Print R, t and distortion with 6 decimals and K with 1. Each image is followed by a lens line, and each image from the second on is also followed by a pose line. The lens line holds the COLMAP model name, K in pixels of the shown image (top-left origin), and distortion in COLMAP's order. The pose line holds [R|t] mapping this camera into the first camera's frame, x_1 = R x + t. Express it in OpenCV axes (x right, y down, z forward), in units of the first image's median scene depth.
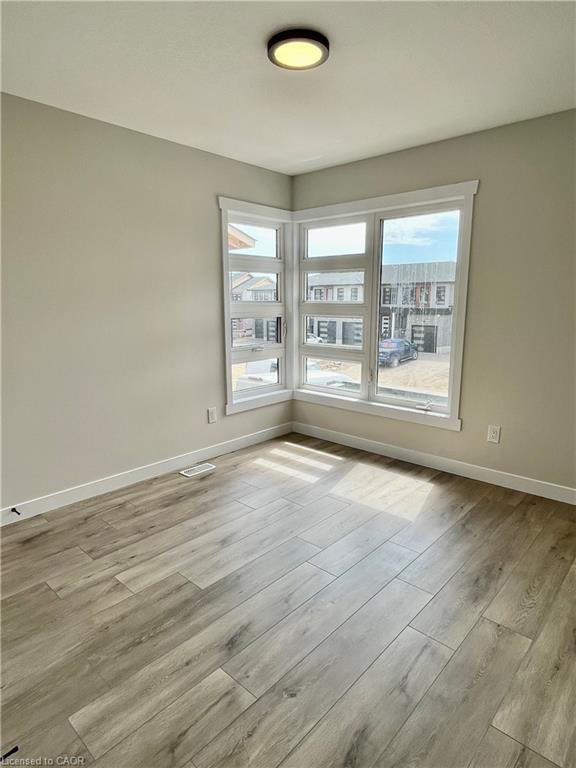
lens RADIAL K [[451.8, 0, 288.0], [0, 451.8, 384.0], [0, 0, 1]] dist [-0.002107, -0.002378]
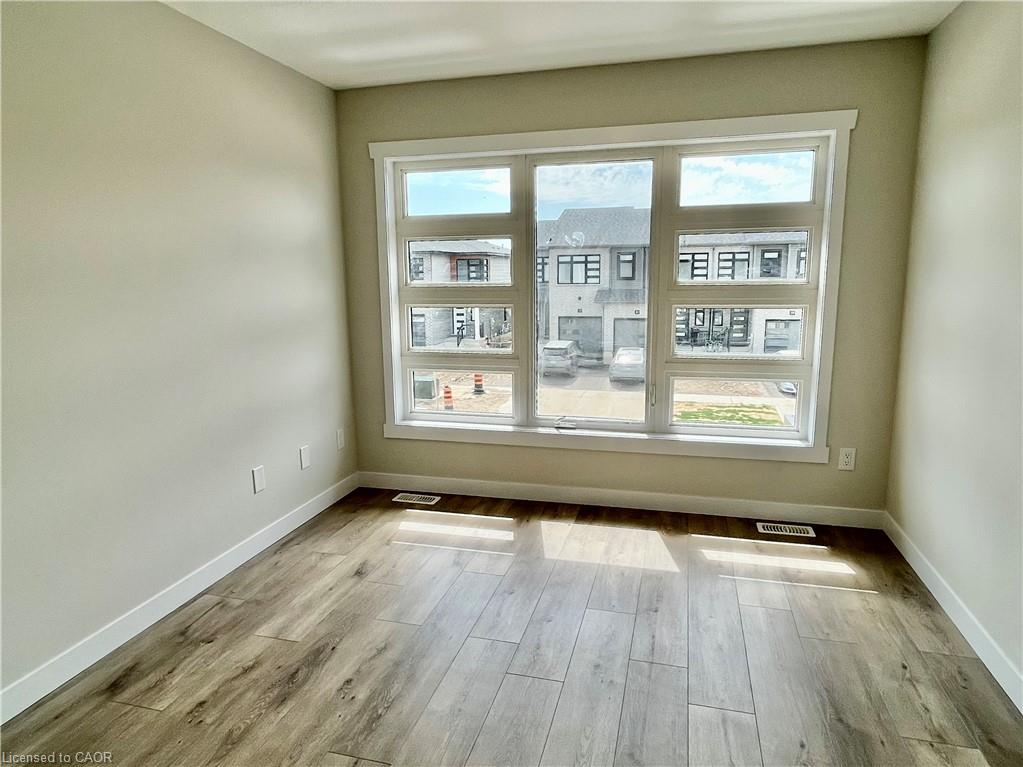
lens RADIAL K [[584.9, 0, 510.9], [0, 584.9, 362.5], [0, 0, 1]] dist [-0.001440, -0.001411]
pose [[0.874849, -0.080962, 0.477581, -0.271987], [0.102881, 0.994495, -0.019868, -0.047405], [-0.473344, 0.066515, 0.878363, 0.242776]]
